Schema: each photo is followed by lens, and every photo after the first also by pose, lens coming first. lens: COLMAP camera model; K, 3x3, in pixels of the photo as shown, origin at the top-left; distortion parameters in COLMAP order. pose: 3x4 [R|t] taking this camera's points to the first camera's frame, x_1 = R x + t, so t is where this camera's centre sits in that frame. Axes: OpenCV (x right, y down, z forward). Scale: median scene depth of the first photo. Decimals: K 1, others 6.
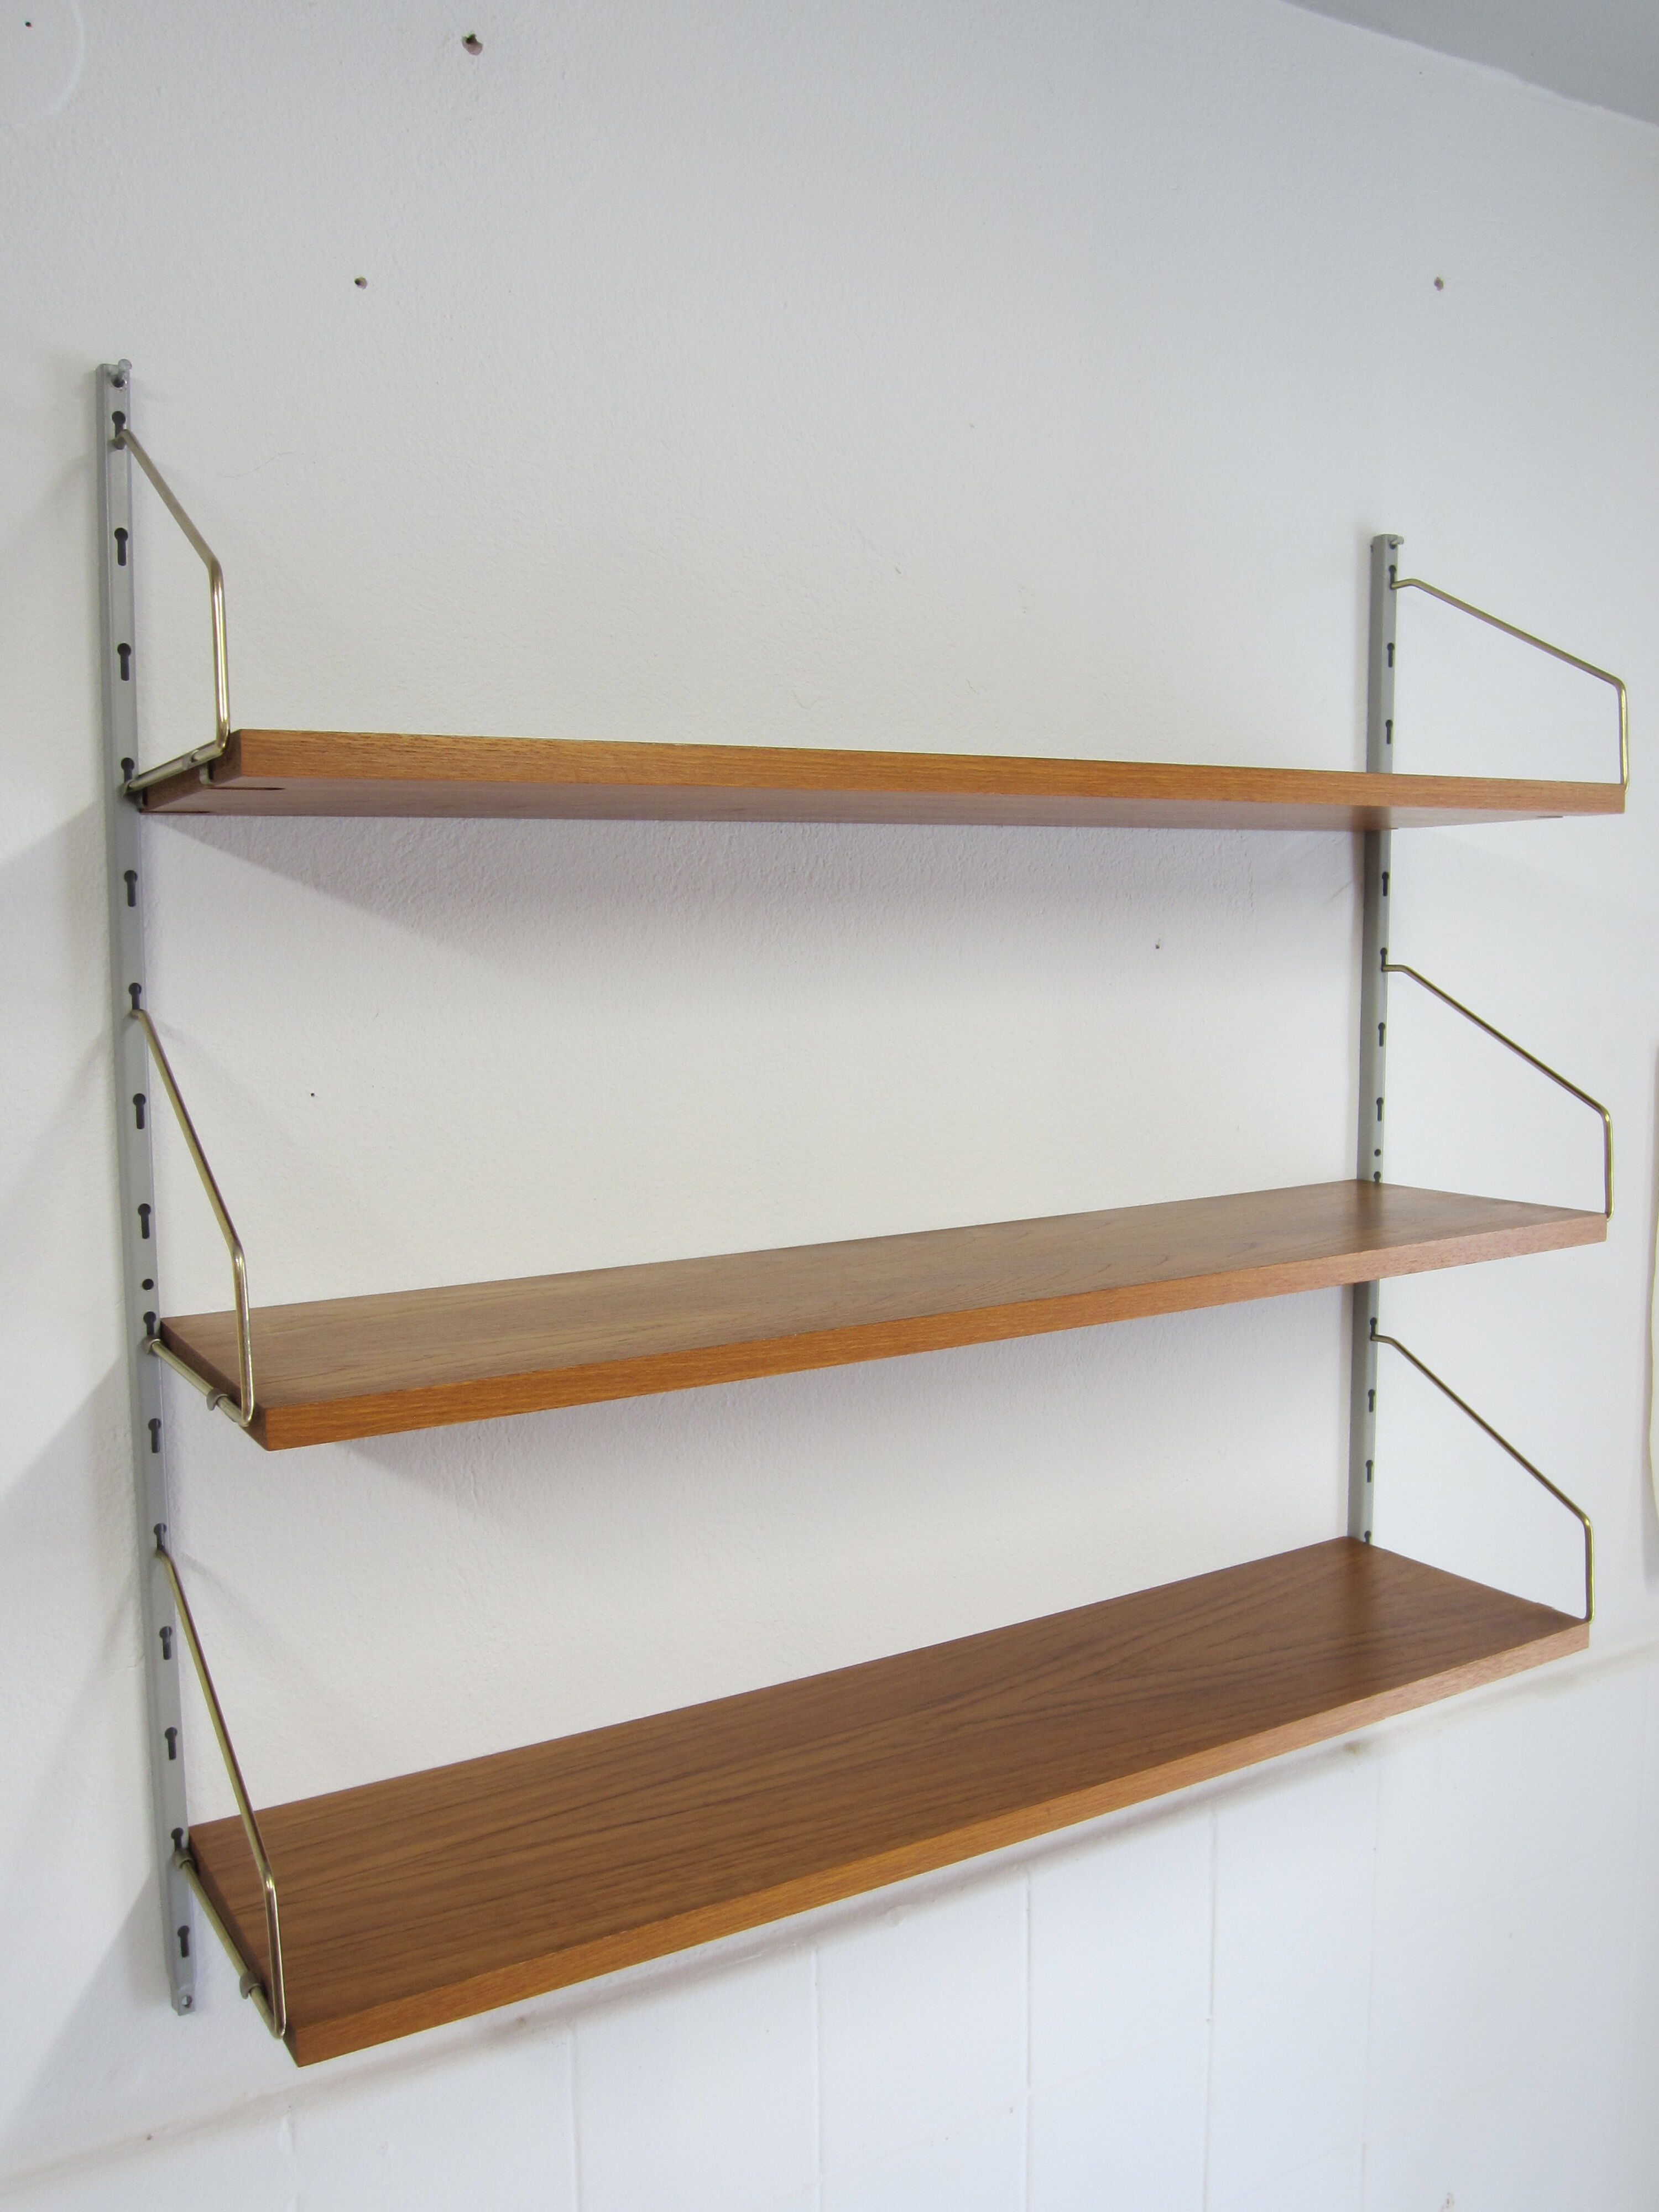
lens RADIAL K [[1878.4, 0, 837.1], [0, 1878.4, 1116.1], [0, 0, 1]] dist [-0.052499, 0.016978]
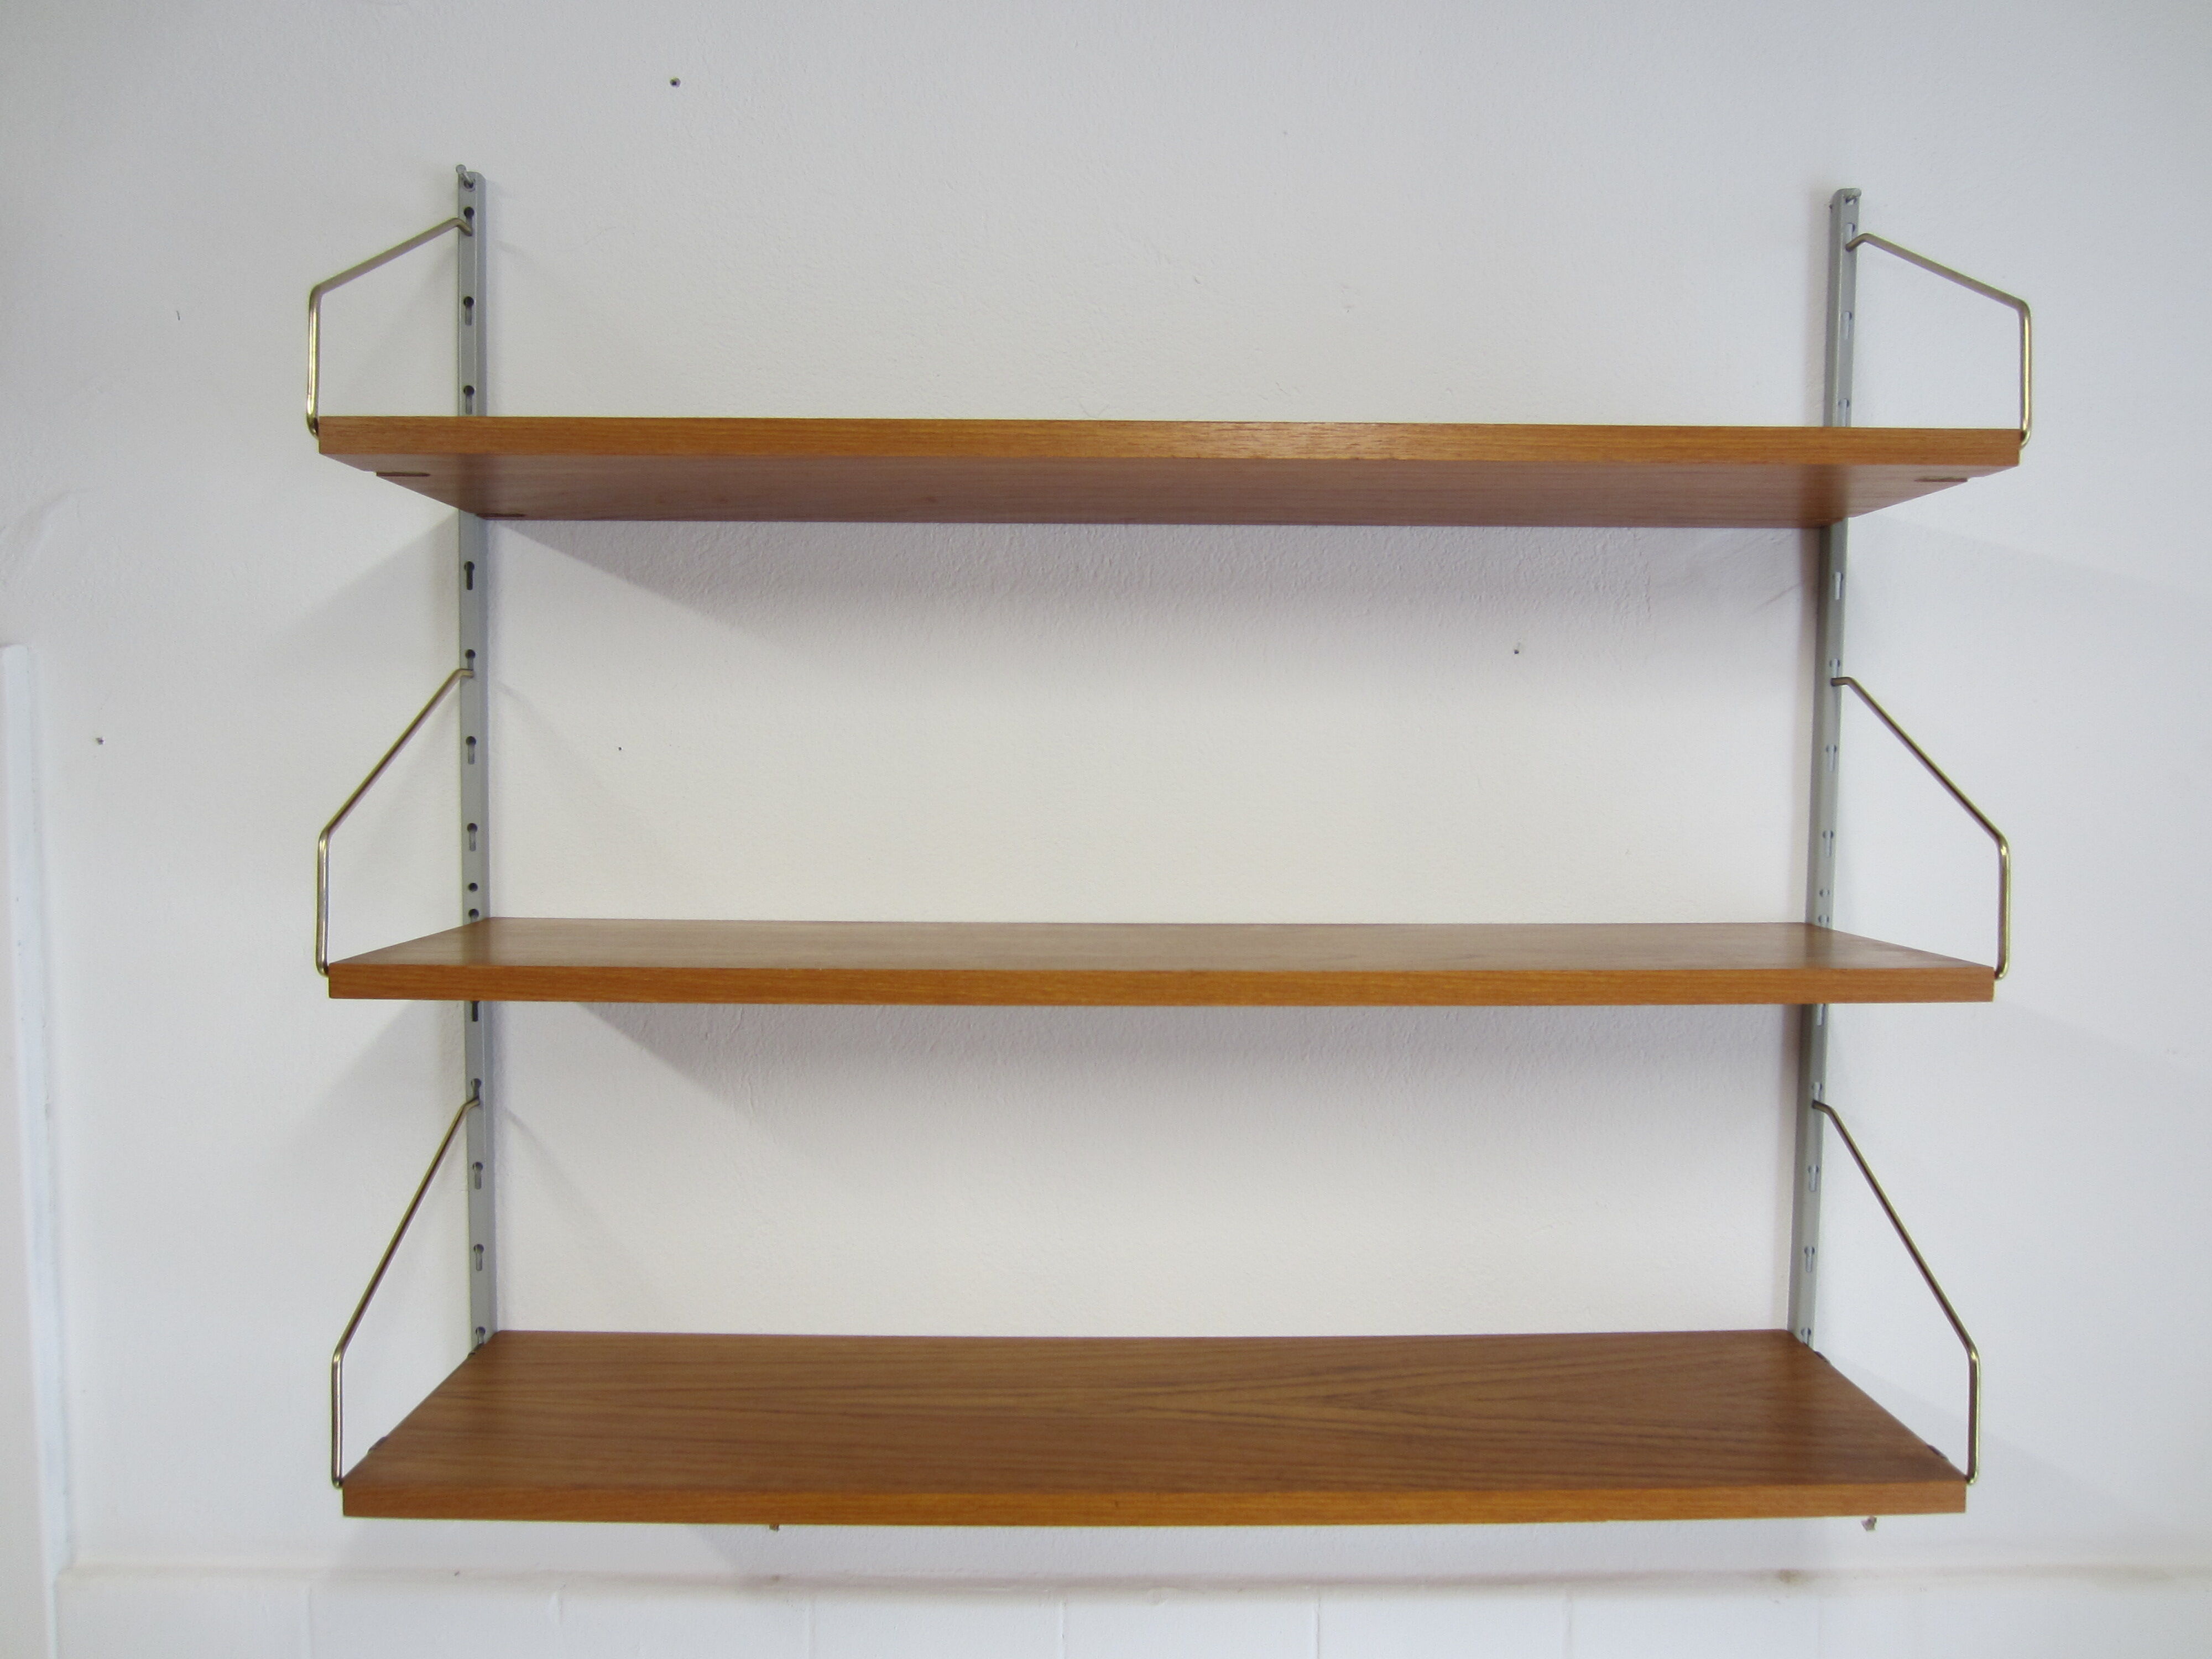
lens RADIAL K [[1558.3, 0, 1115.9], [0, 1558.3, 829.8], [0, 0, 1]] dist [-0.029208, 0.006283]
pose [[0.862978, 0.048277, -0.502930, 0.482237], [-0.070787, 0.997159, -0.025744, 0.041896], [0.500258, 0.057818, 0.863944, 0.271136]]
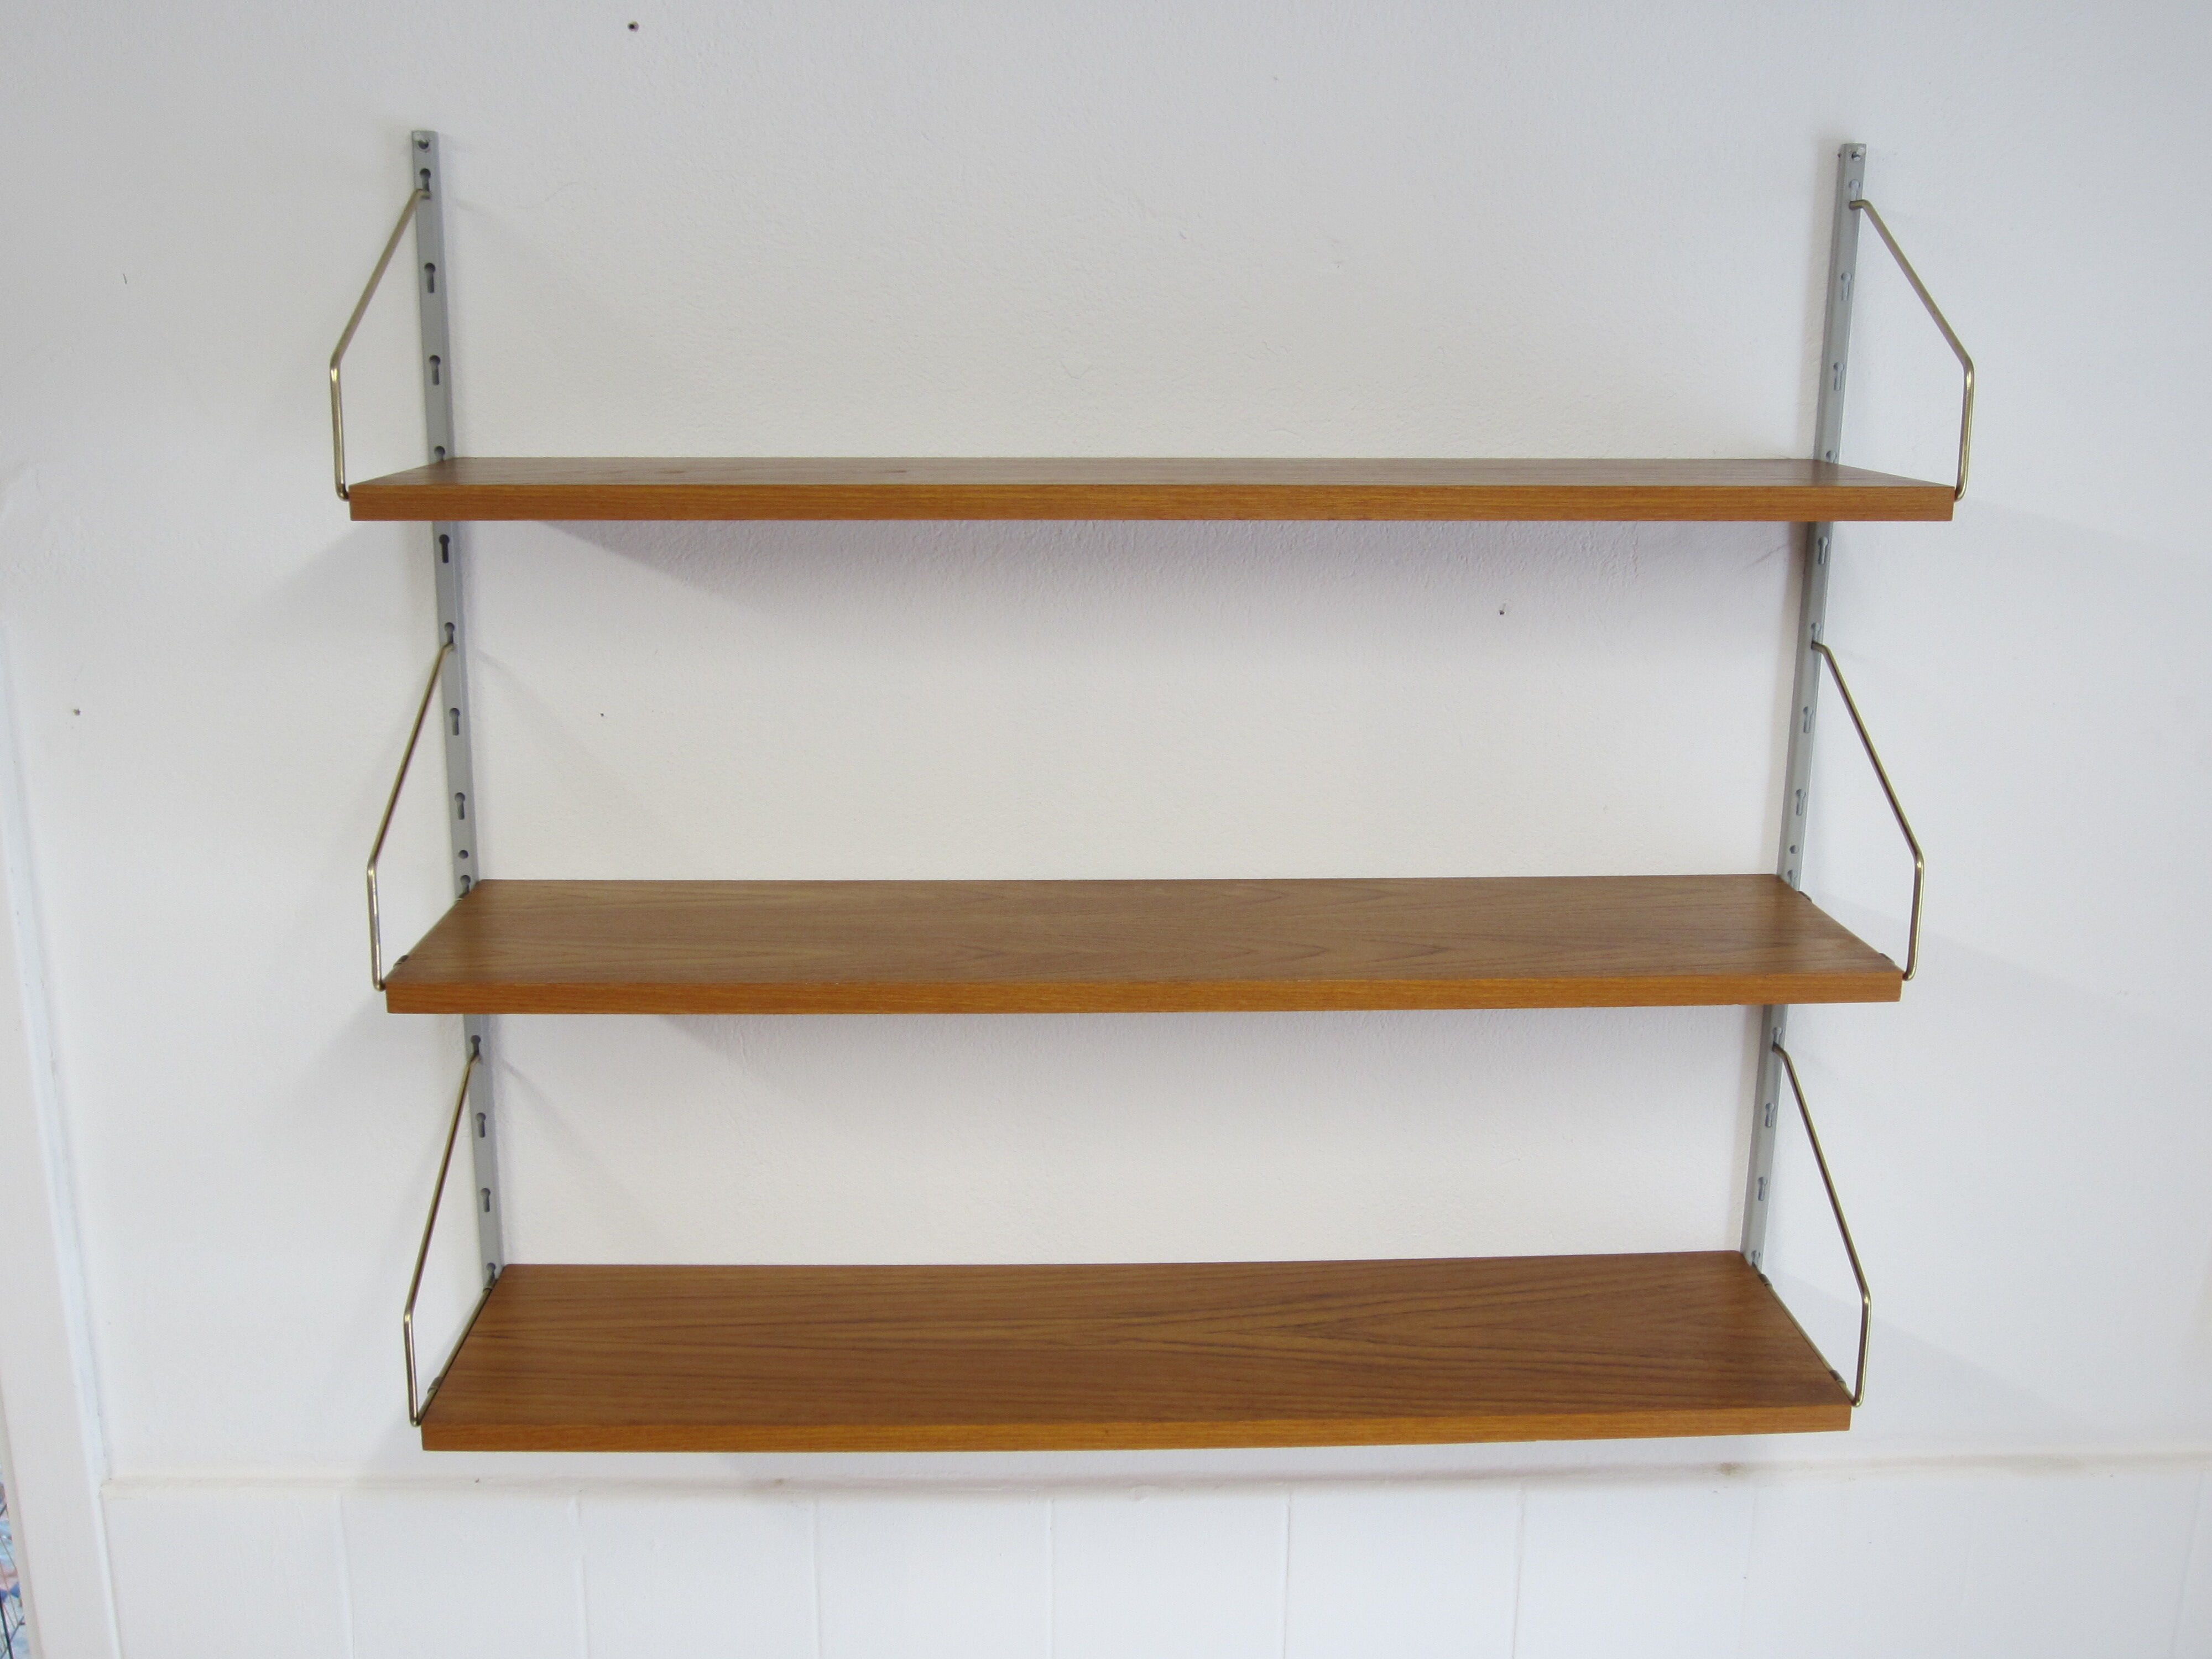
lens RADIAL K [[2163.1, 0, 1107.2], [0, 2163.1, 832.2], [0, 0, 1]] dist [-0.055346, 0.000000]
pose [[0.873805, 0.138693, -0.466078, 0.632569], [-0.068837, 0.984092, 0.163784, -0.177745], [0.481379, -0.111032, 0.869451, -0.066297]]
